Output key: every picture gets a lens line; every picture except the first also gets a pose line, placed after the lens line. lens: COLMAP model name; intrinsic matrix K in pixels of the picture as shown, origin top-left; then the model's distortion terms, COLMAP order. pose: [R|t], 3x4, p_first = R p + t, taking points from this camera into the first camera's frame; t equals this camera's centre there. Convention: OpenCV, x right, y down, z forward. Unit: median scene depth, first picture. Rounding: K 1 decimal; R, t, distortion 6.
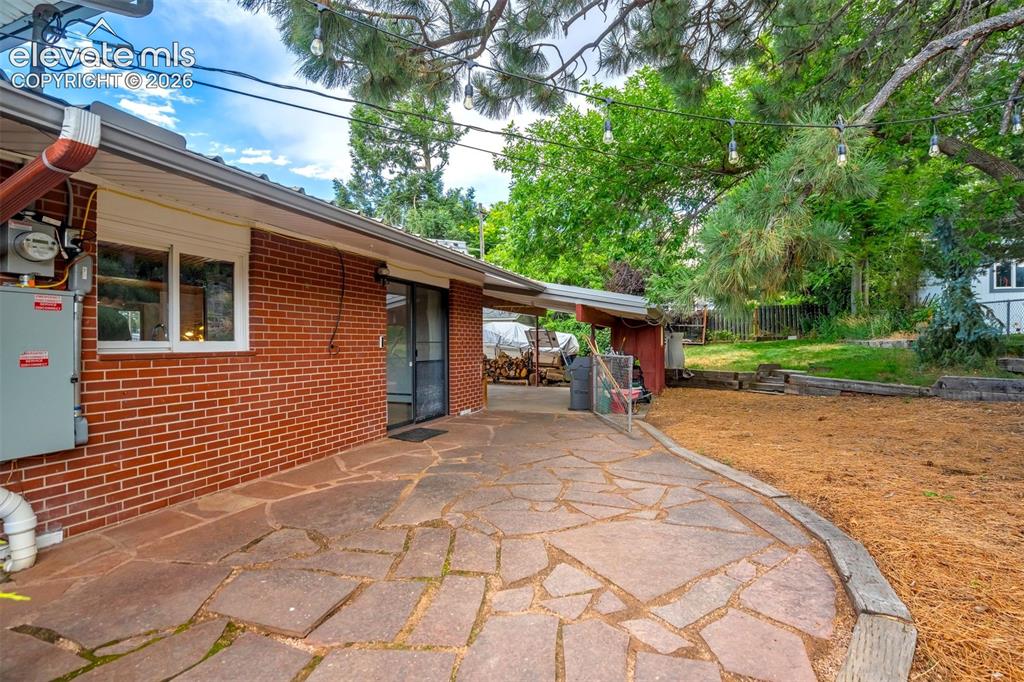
lens RADIAL K [[480.7, 0, 511.1], [0, 480.7, 345.7], [0, 0, 1]] dist [-0.003066, -0.000172]
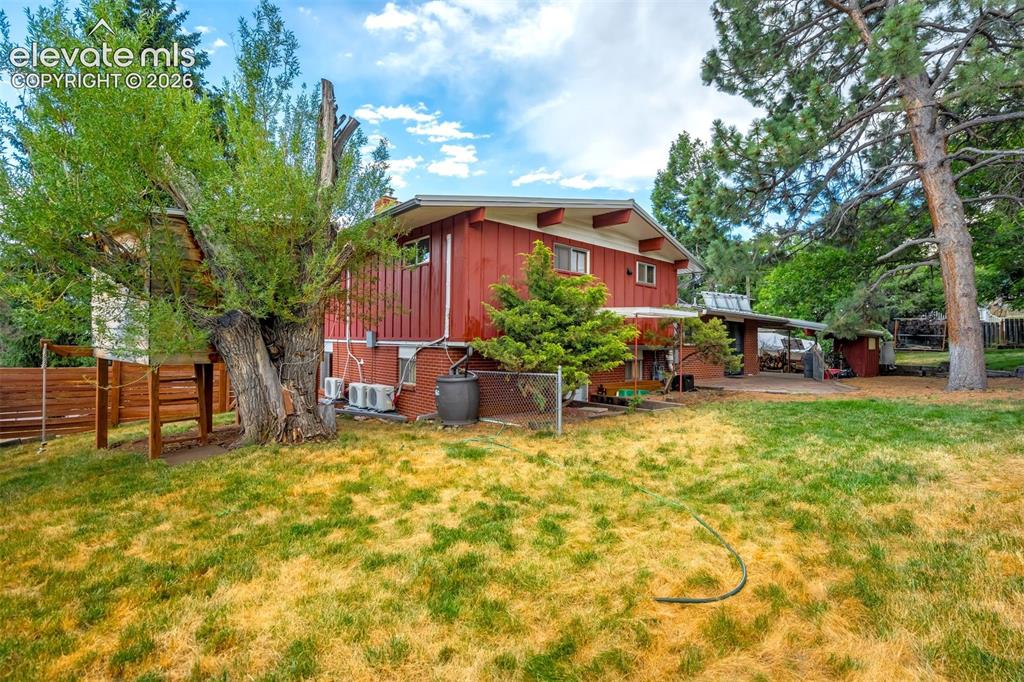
lens RADIAL K [[480.7, 0, 516.3], [0, 480.7, 344.0], [0, 0, 1]] dist [-0.003066, -0.000172]
pose [[0.876961, 0.025693, -0.479874, 0.023527], [-0.019720, 0.999653, 0.017485, -0.025591], [0.480157, -0.005871, 0.877163, -0.896511]]
